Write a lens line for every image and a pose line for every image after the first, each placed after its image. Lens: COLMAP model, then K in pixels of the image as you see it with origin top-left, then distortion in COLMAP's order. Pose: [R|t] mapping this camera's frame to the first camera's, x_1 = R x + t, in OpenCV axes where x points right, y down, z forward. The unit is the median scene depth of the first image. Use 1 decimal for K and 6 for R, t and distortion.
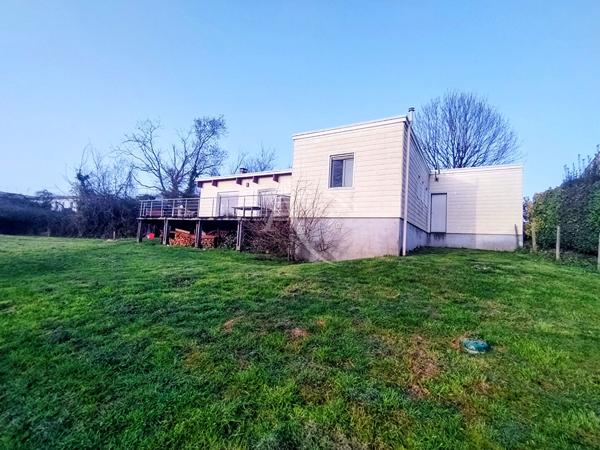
lens RADIAL K [[240.0, 0, 300.0], [0, 240.0, 225.0], [0, 0, 1]] dist [-0.000871, -0.000051]
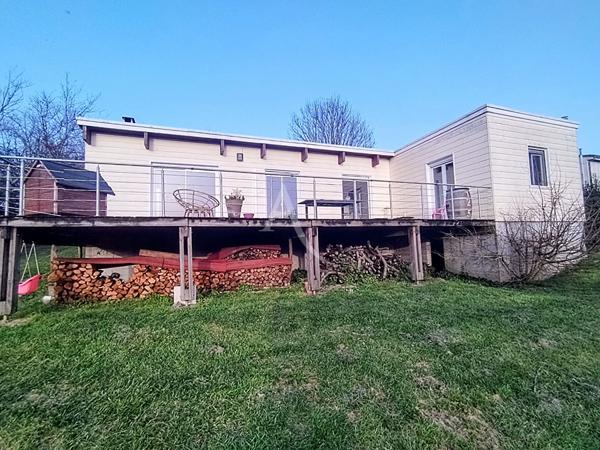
lens RADIAL K [[240.0, 0, 300.0], [0, 240.0, 225.0], [0, 0, 1]] dist [-0.000871, -0.000051]
pose [[0.708962, -0.020047, 0.704962, -0.707816], [0.024133, 0.999700, 0.004158, -0.023591], [-0.704834, 0.014065, 0.709233, 0.663763]]
